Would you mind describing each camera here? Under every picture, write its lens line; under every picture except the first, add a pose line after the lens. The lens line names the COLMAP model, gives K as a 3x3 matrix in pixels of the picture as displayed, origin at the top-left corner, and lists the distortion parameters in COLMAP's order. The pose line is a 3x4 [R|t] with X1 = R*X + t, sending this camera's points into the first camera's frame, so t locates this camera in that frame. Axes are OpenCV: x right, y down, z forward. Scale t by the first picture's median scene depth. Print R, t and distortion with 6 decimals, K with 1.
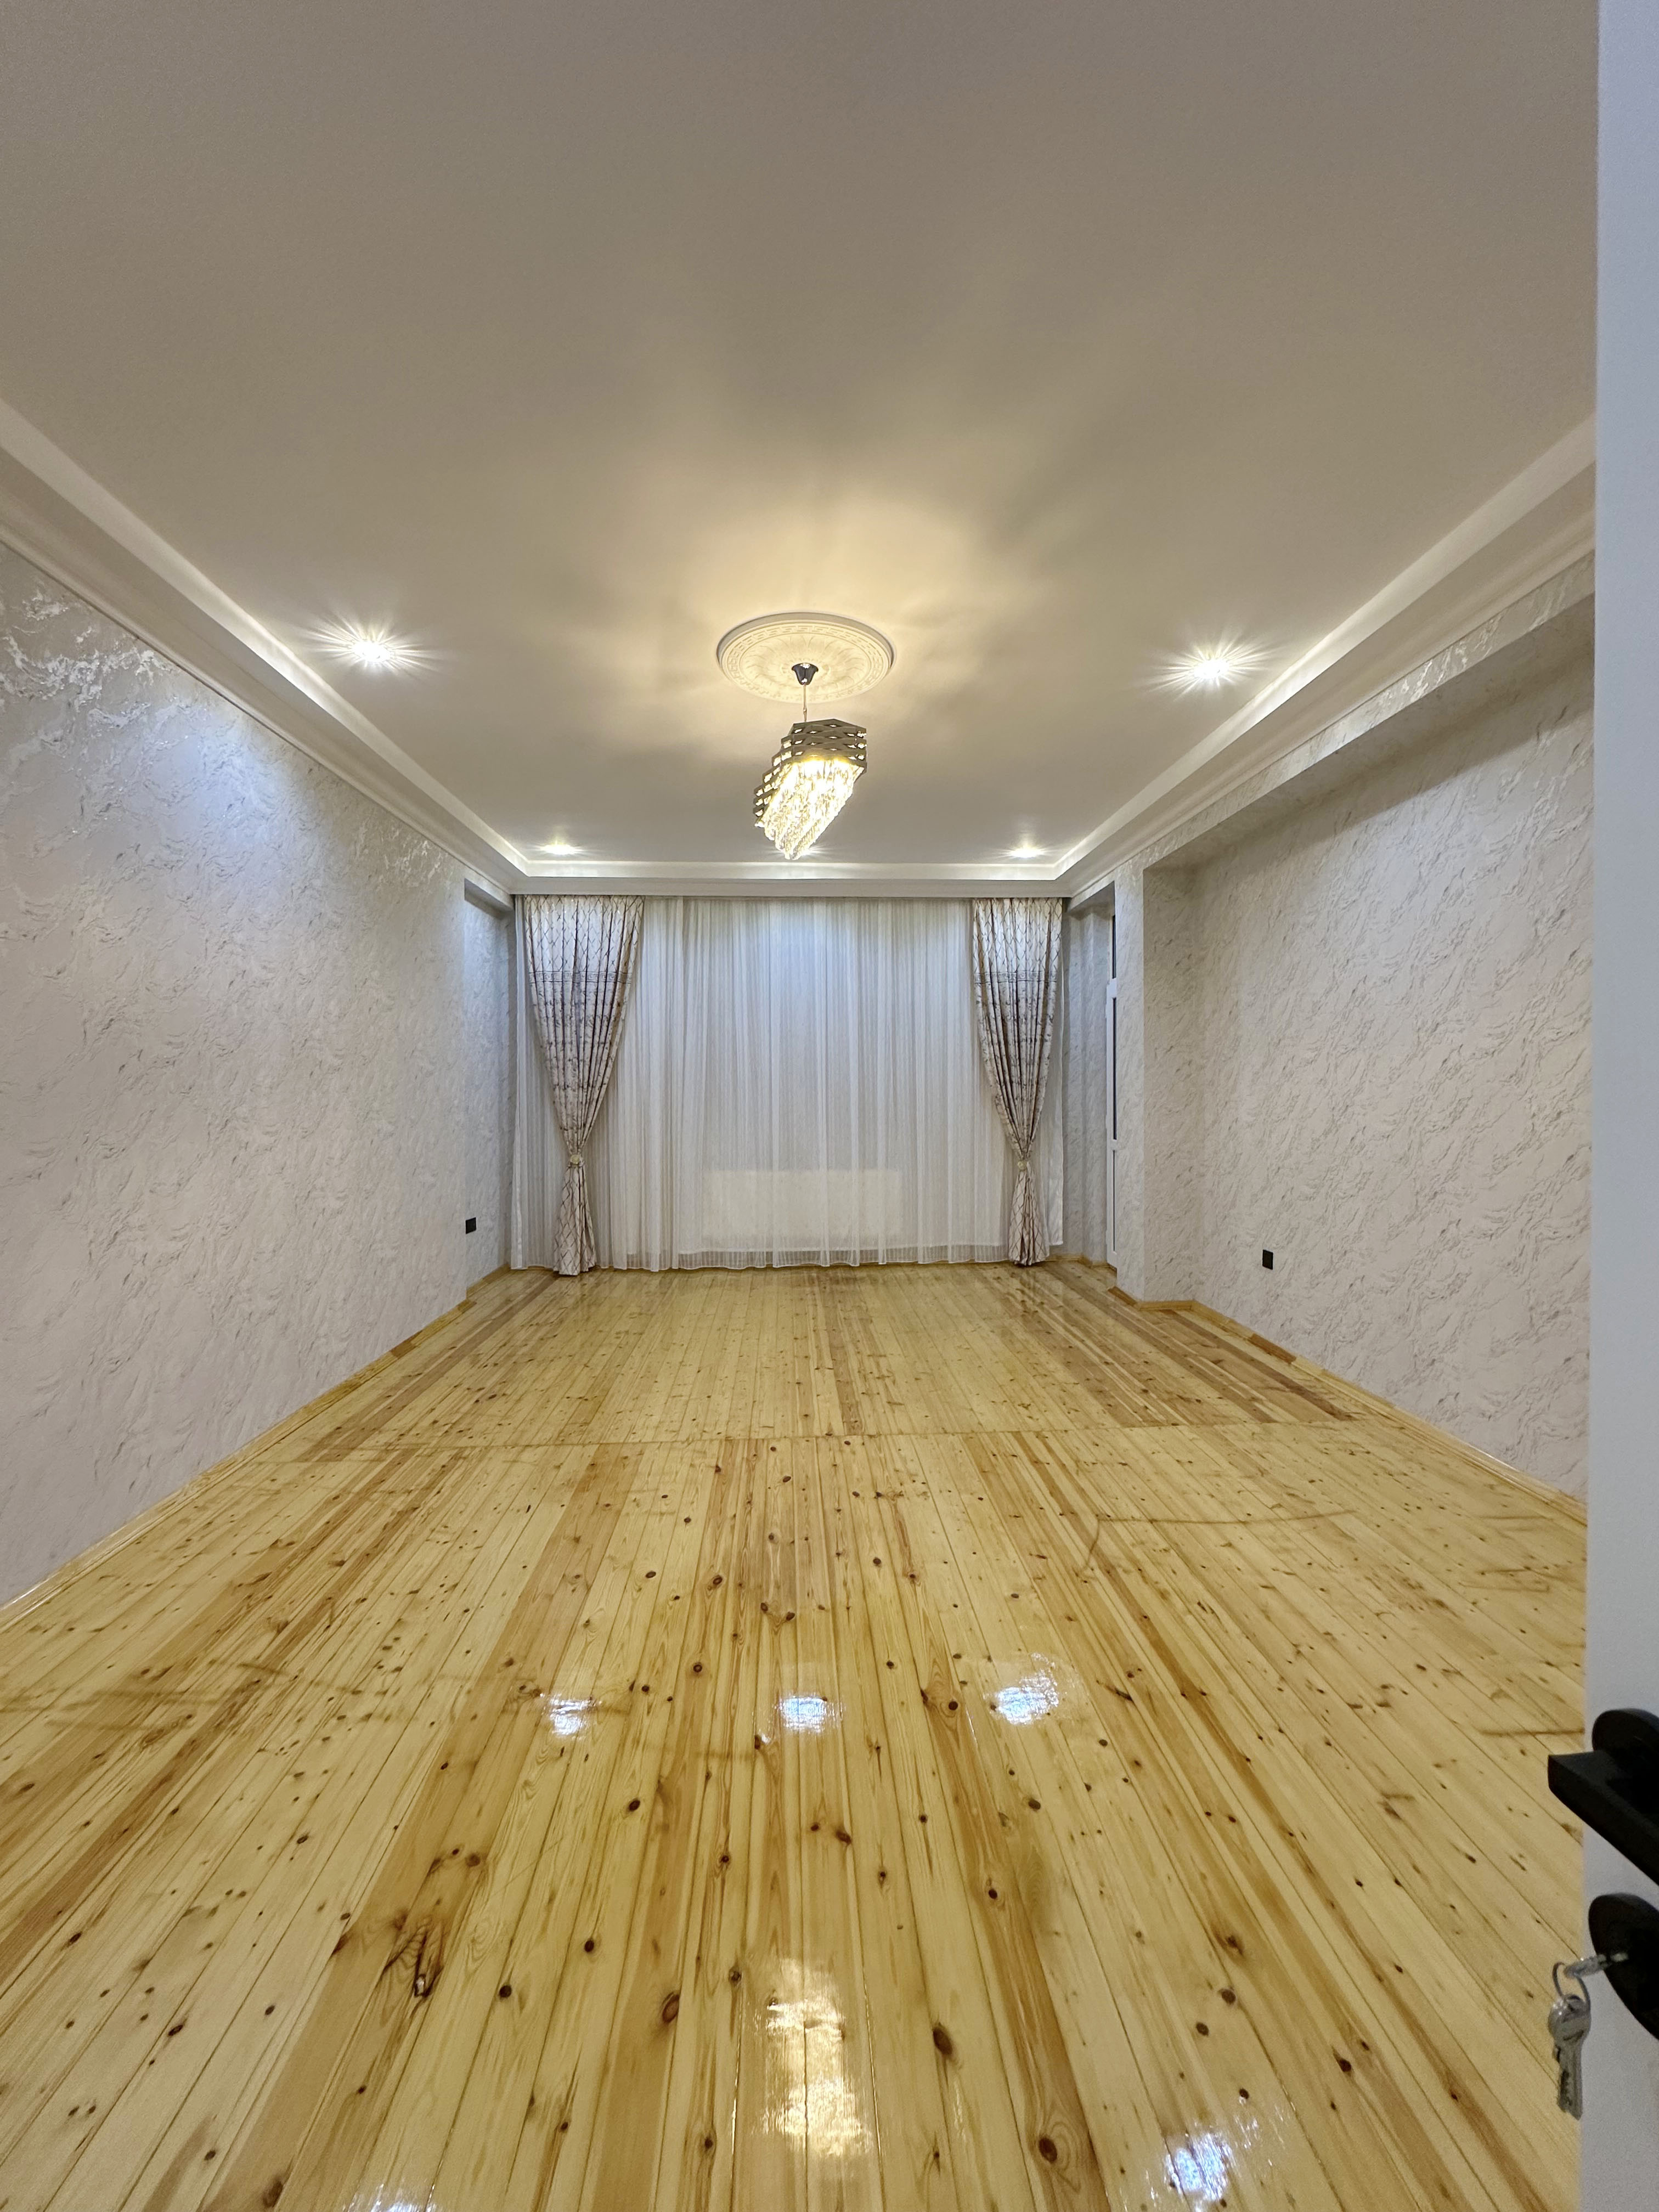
lens RADIAL K [[879.3, 0, 832.2], [0, 879.3, 1106.9], [0, 0, 1]] dist [0.000917, -0.000184]
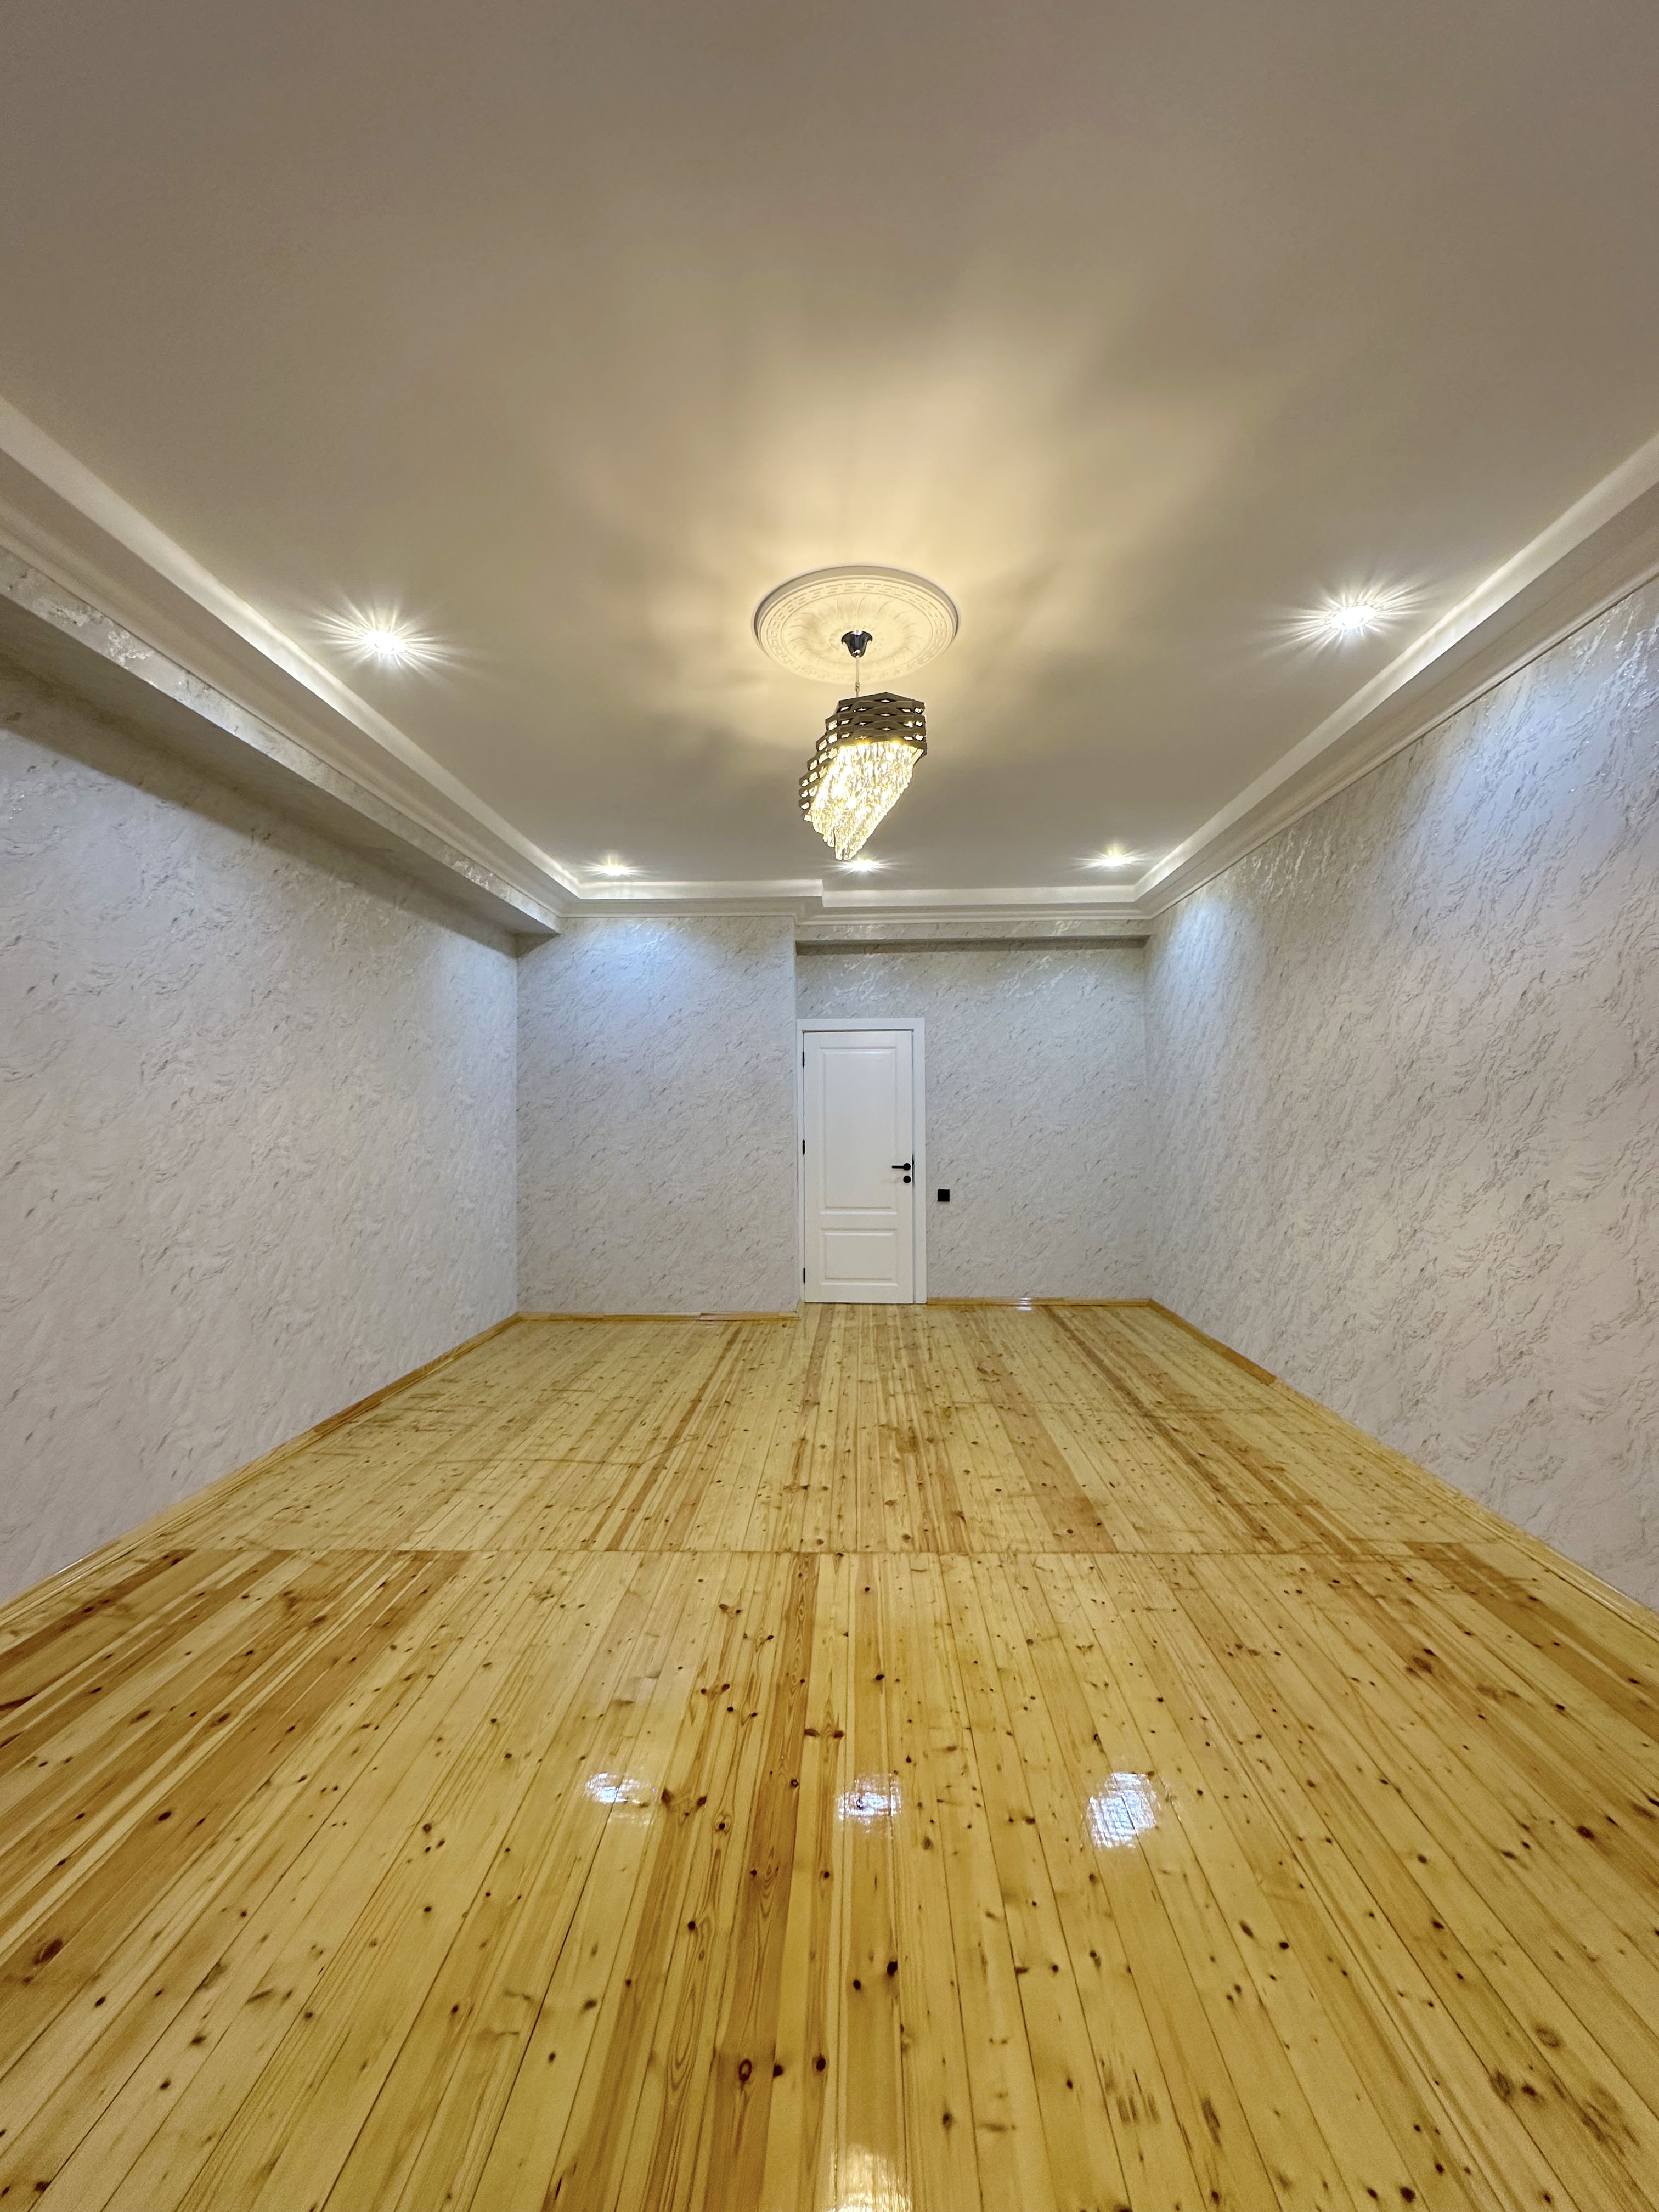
lens RADIAL K [[879.3, 0, 825.8], [0, 879.3, 1116.1], [0, 0, 1]] dist [0.000917, -0.000184]
pose [[-0.995568, 0.013669, 0.093044, -0.078132], [0.015321, 0.999737, 0.017063, -0.046740], [-0.092786, 0.018413, -0.995516, 1.971334]]
